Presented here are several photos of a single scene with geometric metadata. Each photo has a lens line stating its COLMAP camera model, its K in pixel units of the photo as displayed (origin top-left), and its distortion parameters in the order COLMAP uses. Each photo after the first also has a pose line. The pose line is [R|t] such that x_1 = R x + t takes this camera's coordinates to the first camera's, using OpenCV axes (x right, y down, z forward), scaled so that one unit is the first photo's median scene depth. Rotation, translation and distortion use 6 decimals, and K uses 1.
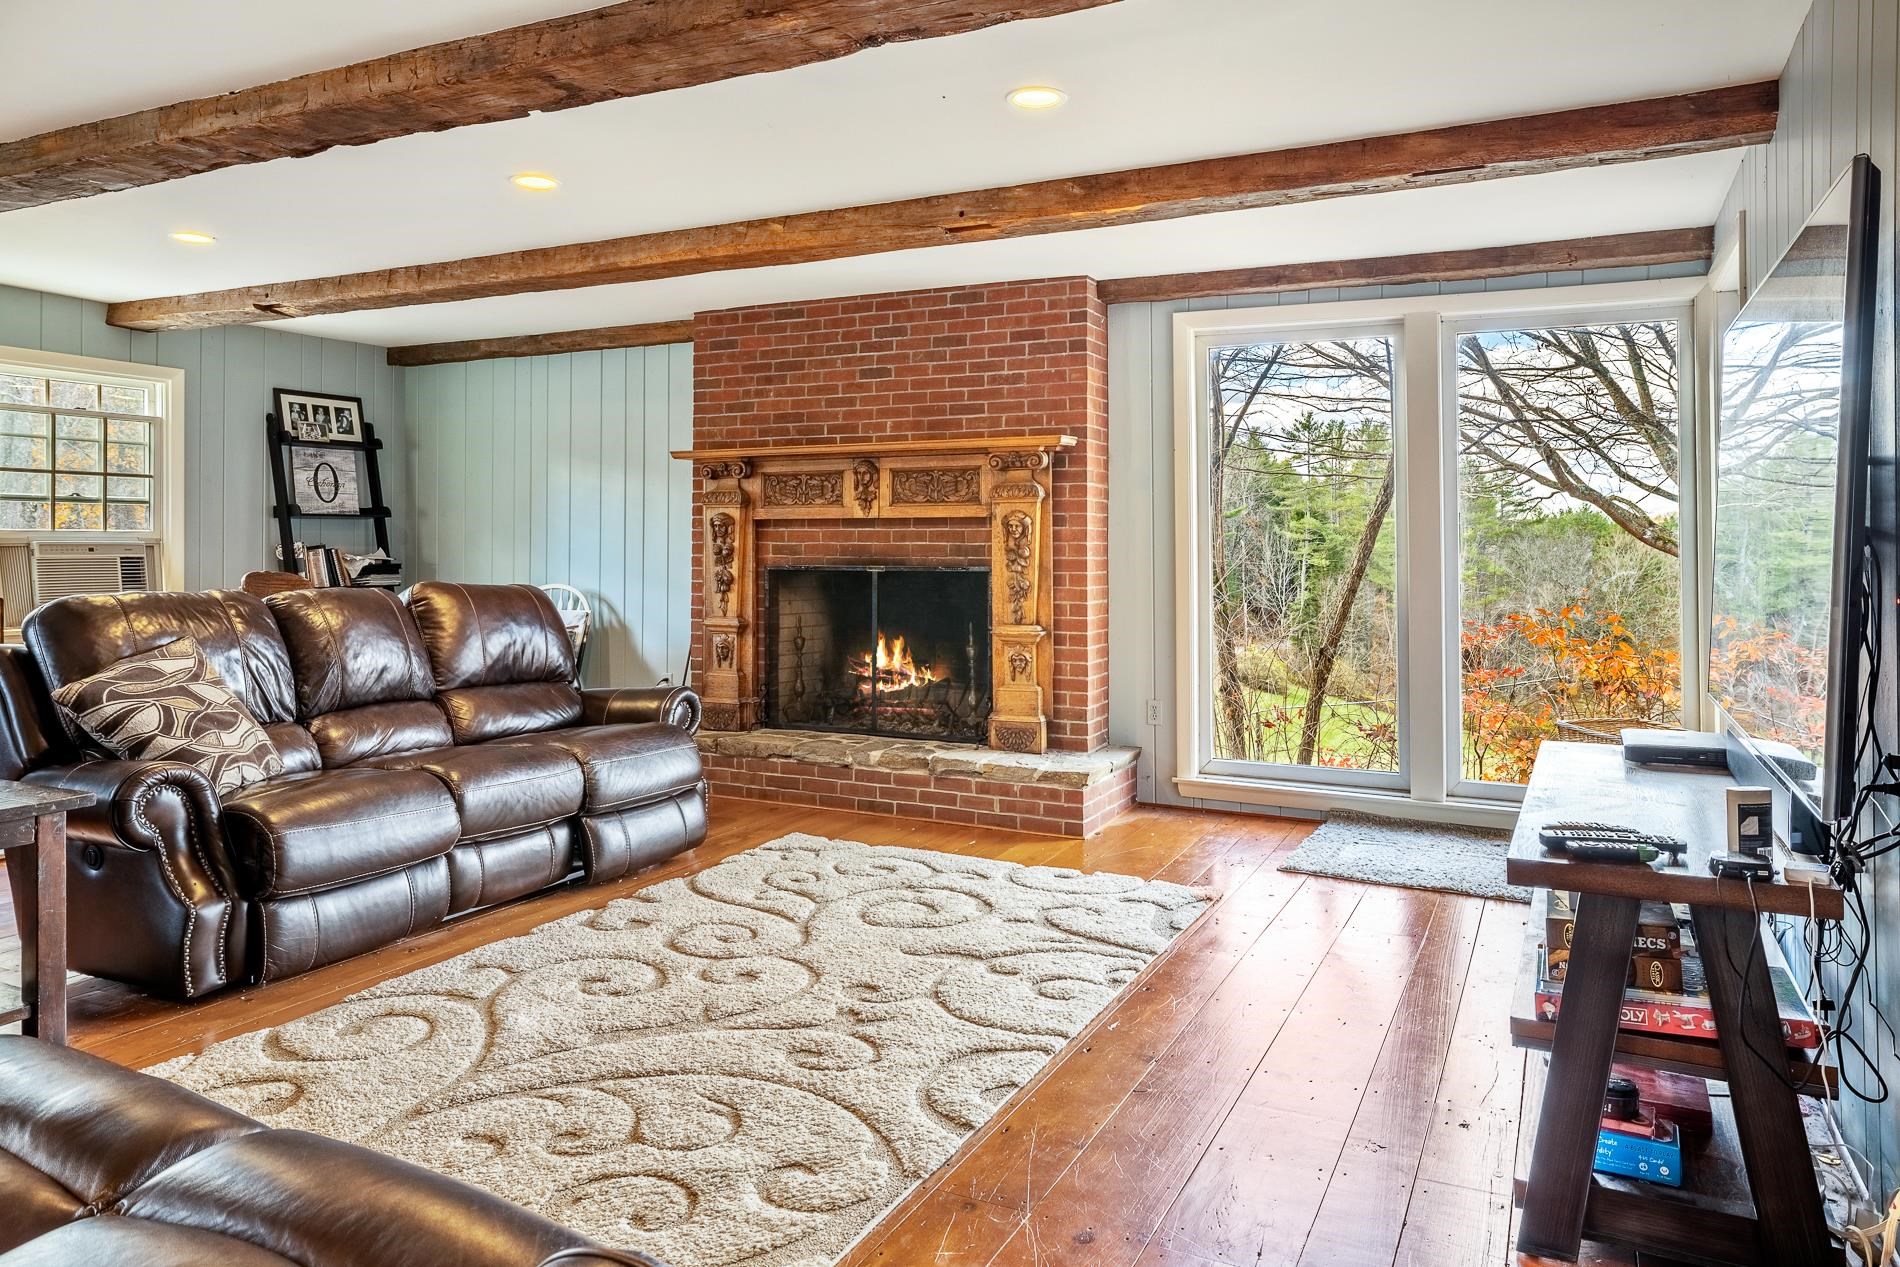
lens RADIAL K [[1282.2, 0, 997.2], [0, 1282.2, 590.9], [0, 0, 1]] dist [0.001084, 0.002374]
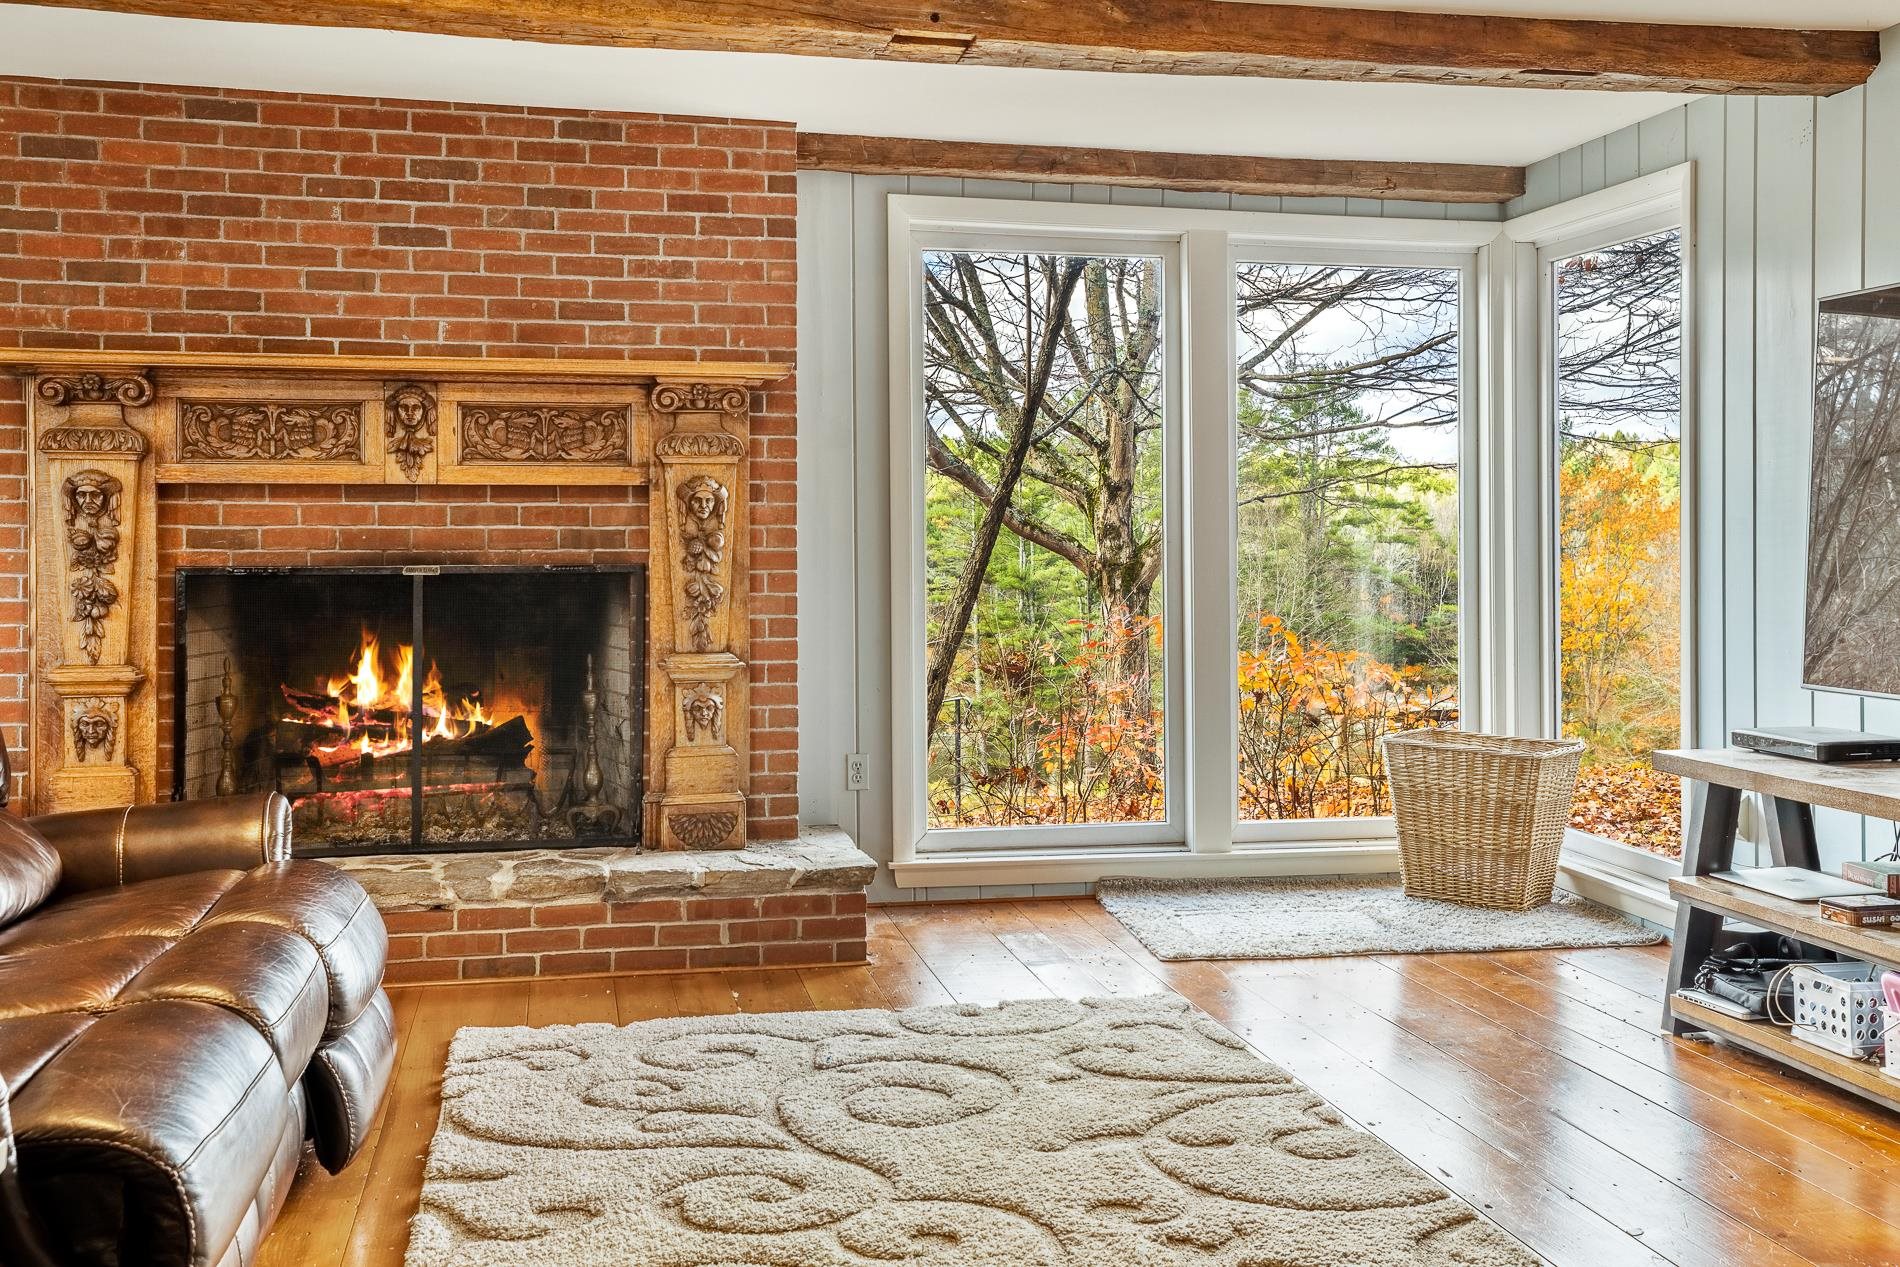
lens RADIAL K [[1832.9, 0, 994.4], [0, 1832.9, 627.0], [0, 0, 1]] dist [0.057569, 0.000000]
pose [[0.786801, -0.034791, 0.616225, -0.430994], [0.025601, 0.999390, 0.023735, -0.004987], [-0.616675, -0.002899, 0.787212, 0.178747]]
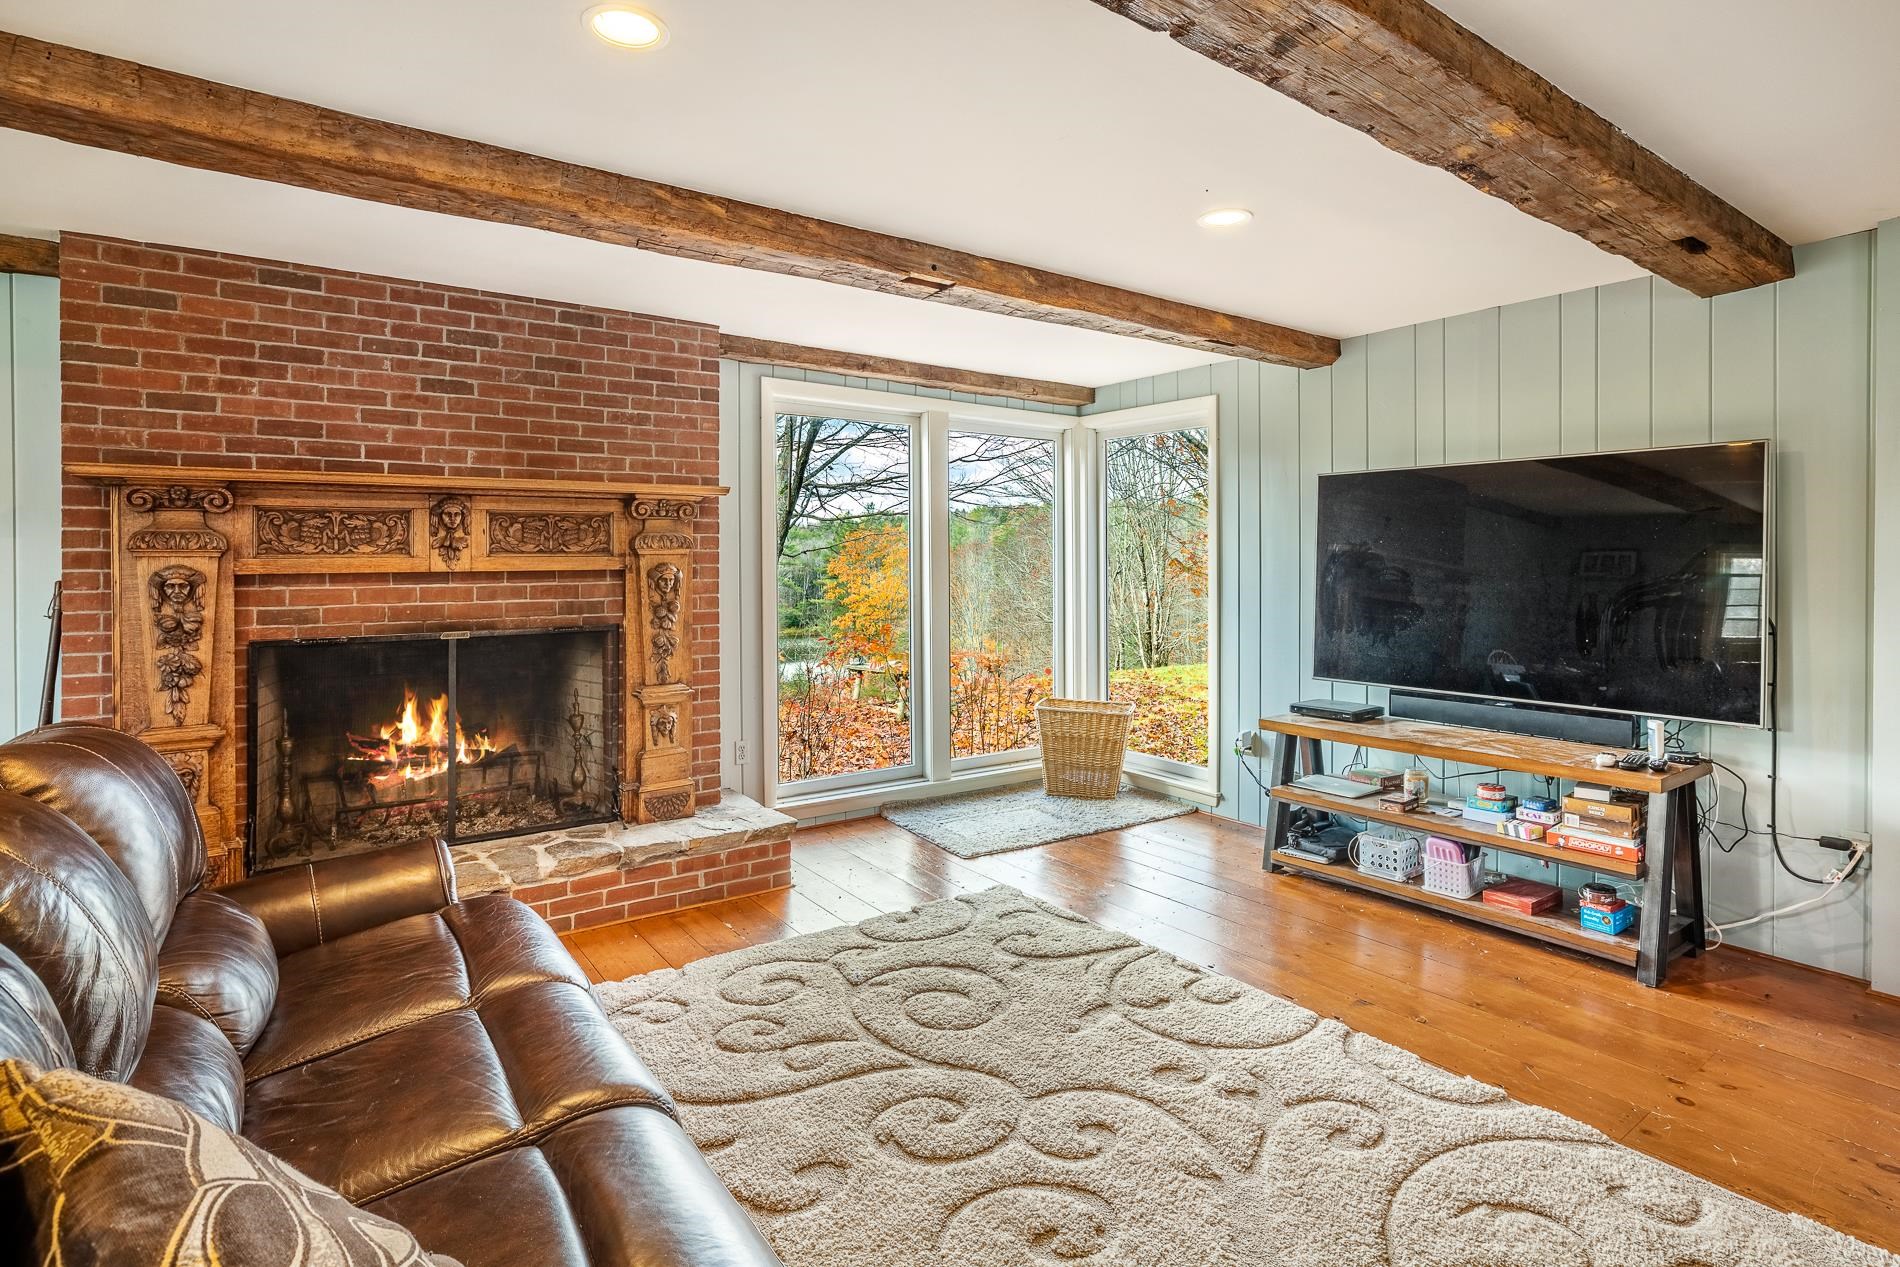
lens RADIAL K [[955.5, 0, 961.4], [0, 955.5, 602.3], [0, 0, 1]] dist [-0.020538, 0.006478]
pose [[0.477767, -0.043383, 0.877415, -0.480437], [0.036262, 0.998903, 0.029644, -0.045857], [-0.877738, 0.017654, 0.478816, 0.469191]]
